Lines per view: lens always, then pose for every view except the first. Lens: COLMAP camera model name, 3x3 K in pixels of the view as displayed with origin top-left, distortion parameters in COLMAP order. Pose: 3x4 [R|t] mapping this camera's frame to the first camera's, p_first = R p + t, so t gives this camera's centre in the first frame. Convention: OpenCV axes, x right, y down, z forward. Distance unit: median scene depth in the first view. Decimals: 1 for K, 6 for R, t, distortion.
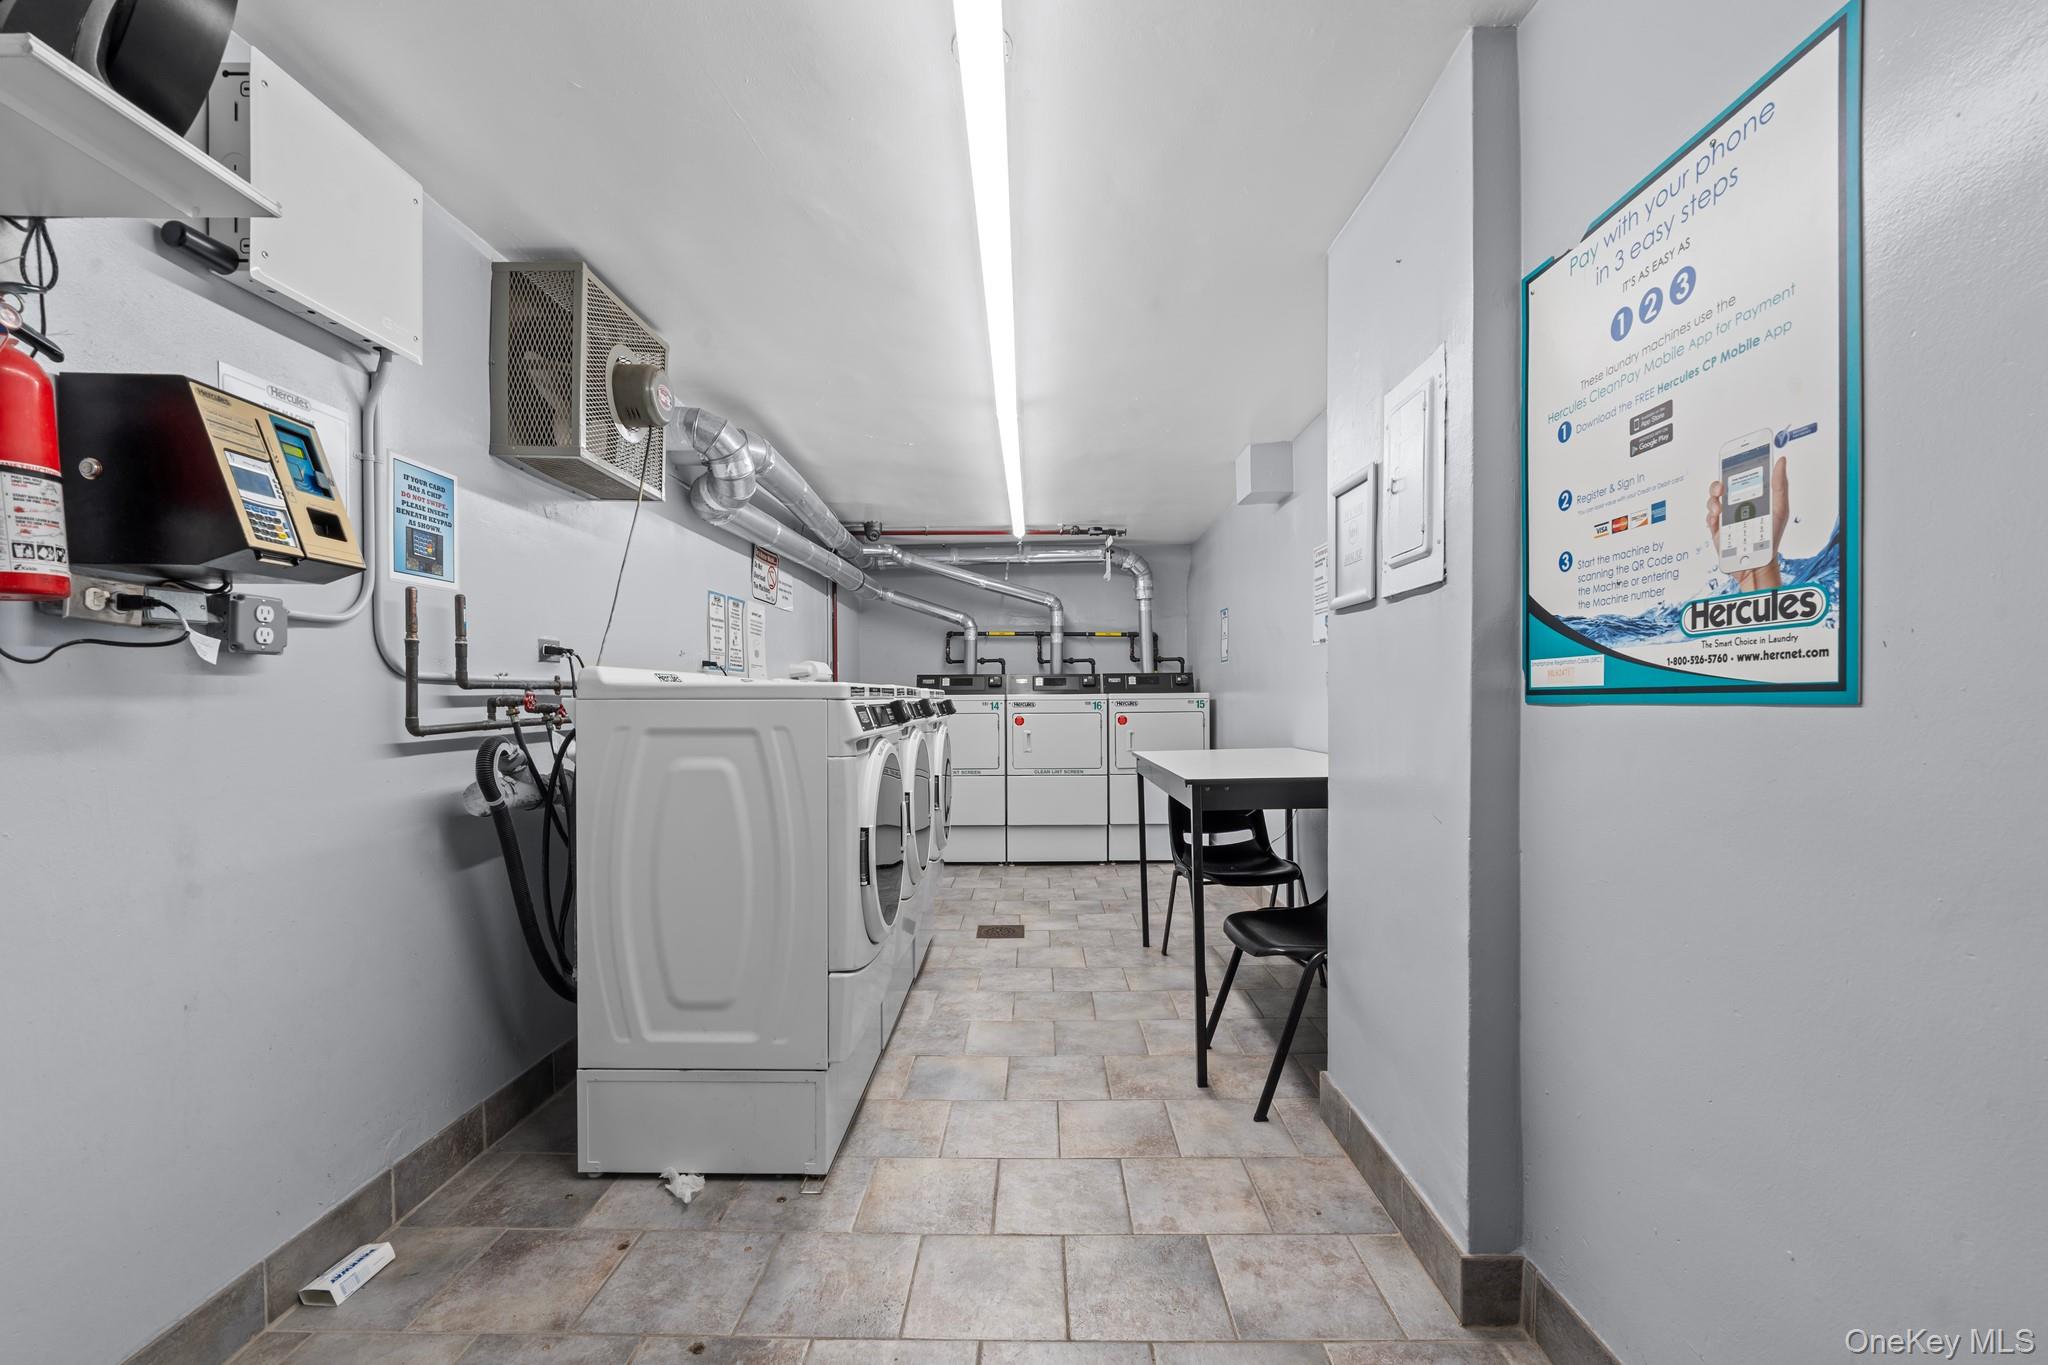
lens RADIAL K [[828.4, 0, 1025.5], [0, 828.4, 696.6], [0, 0, 1]] dist [0.002843, -0.000555]
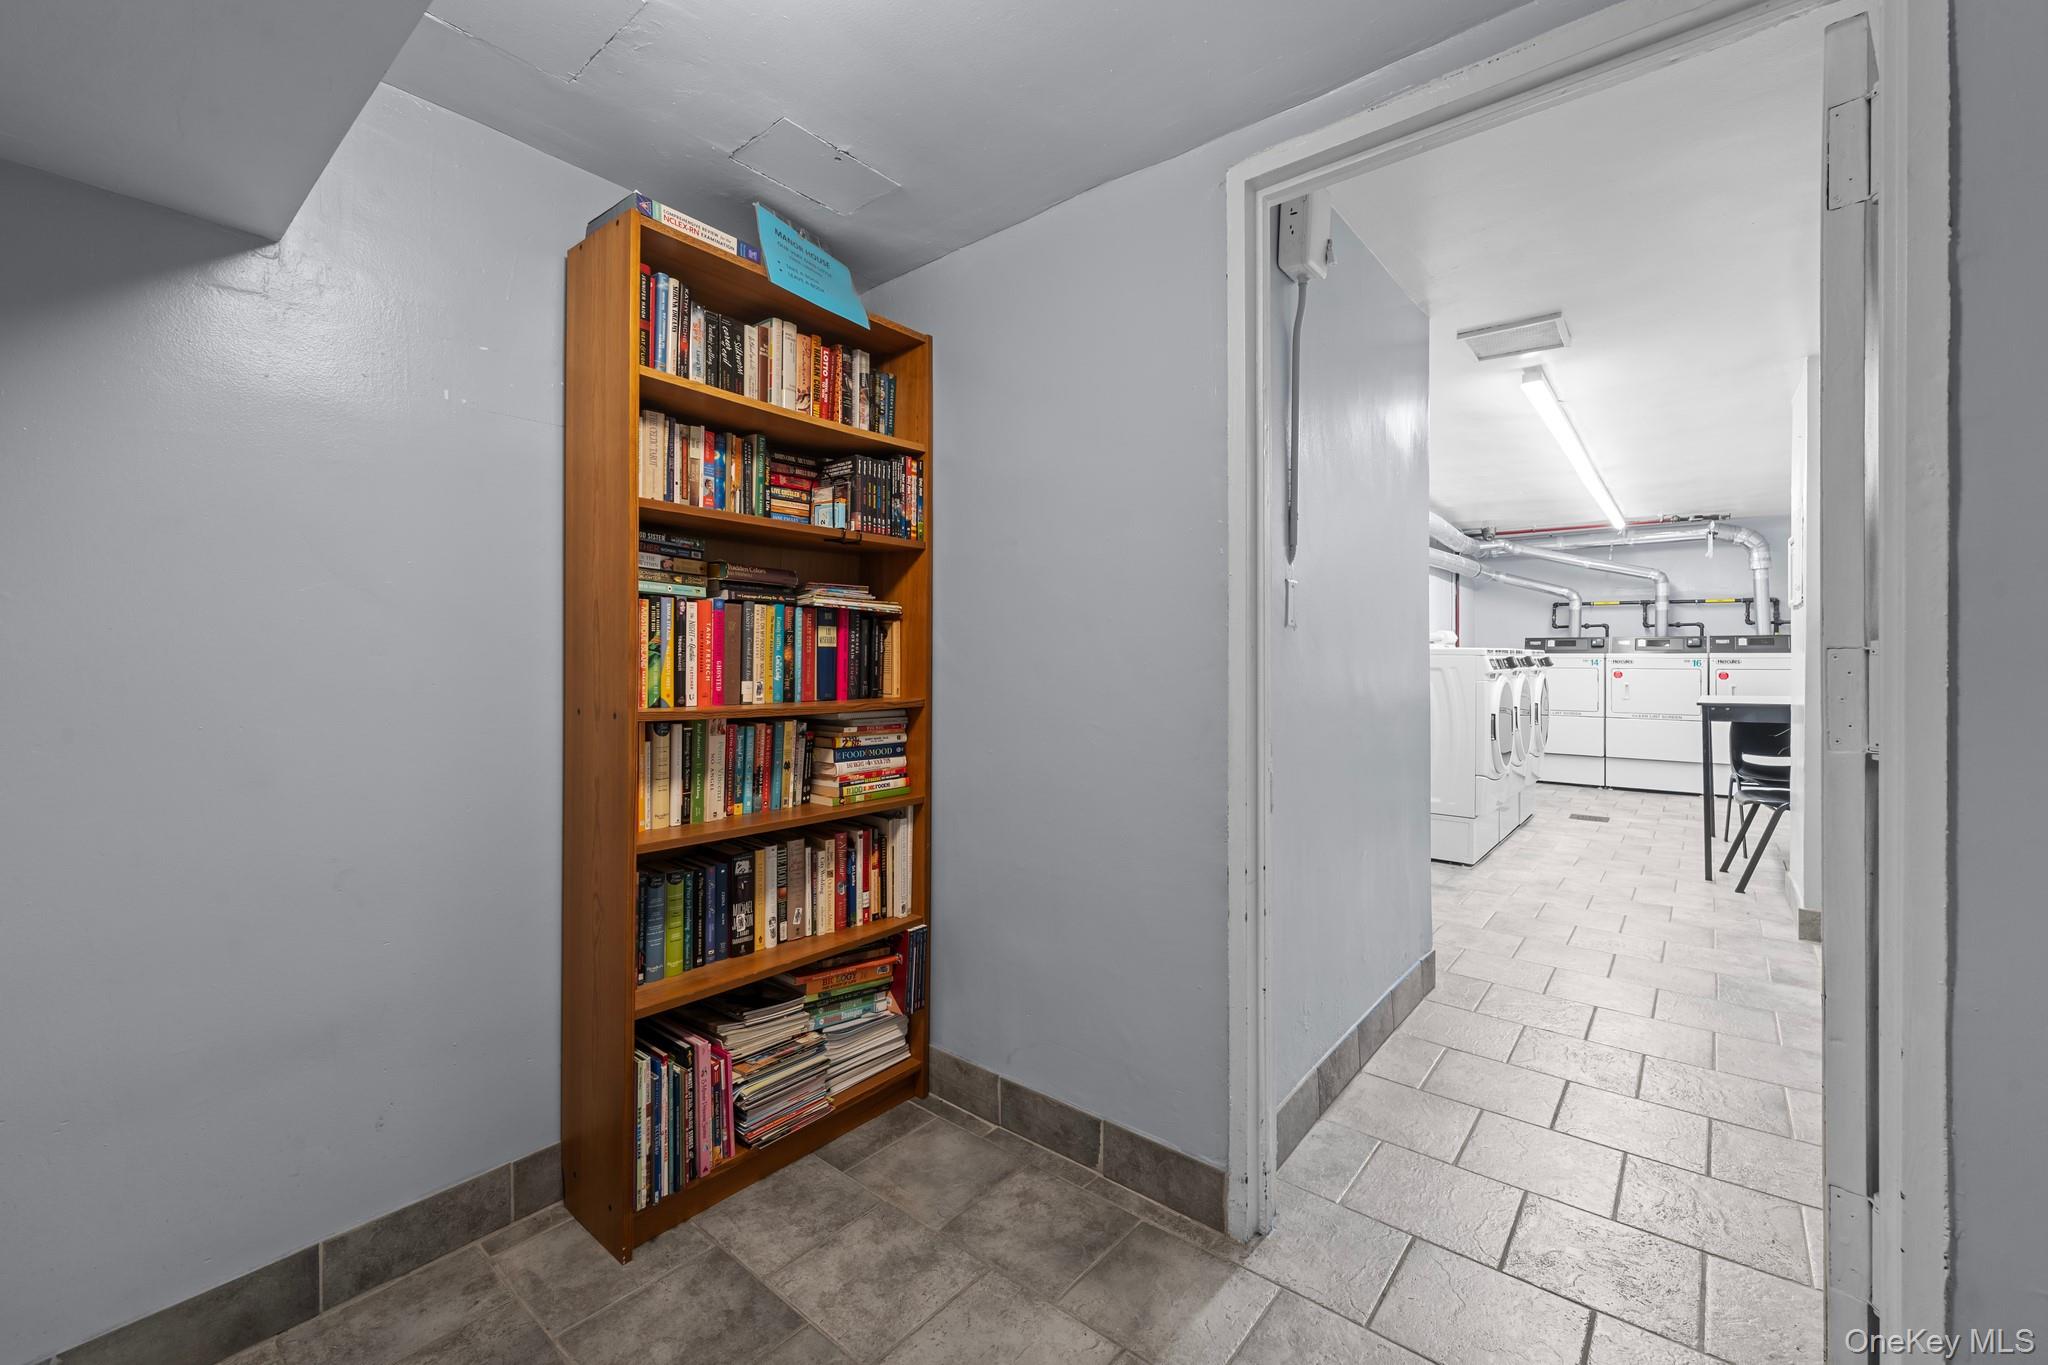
lens RADIAL K [[828.4, 0, 1044.3], [0, 828.4, 656.8], [0, 0, 1]] dist [0.002843, -0.000555]
pose [[0.790239, 0.007325, -0.612755, 0.069137], [-0.005415, 0.999973, 0.004969, 0.000769], [0.612775, -0.000609, 0.790257, -0.481437]]
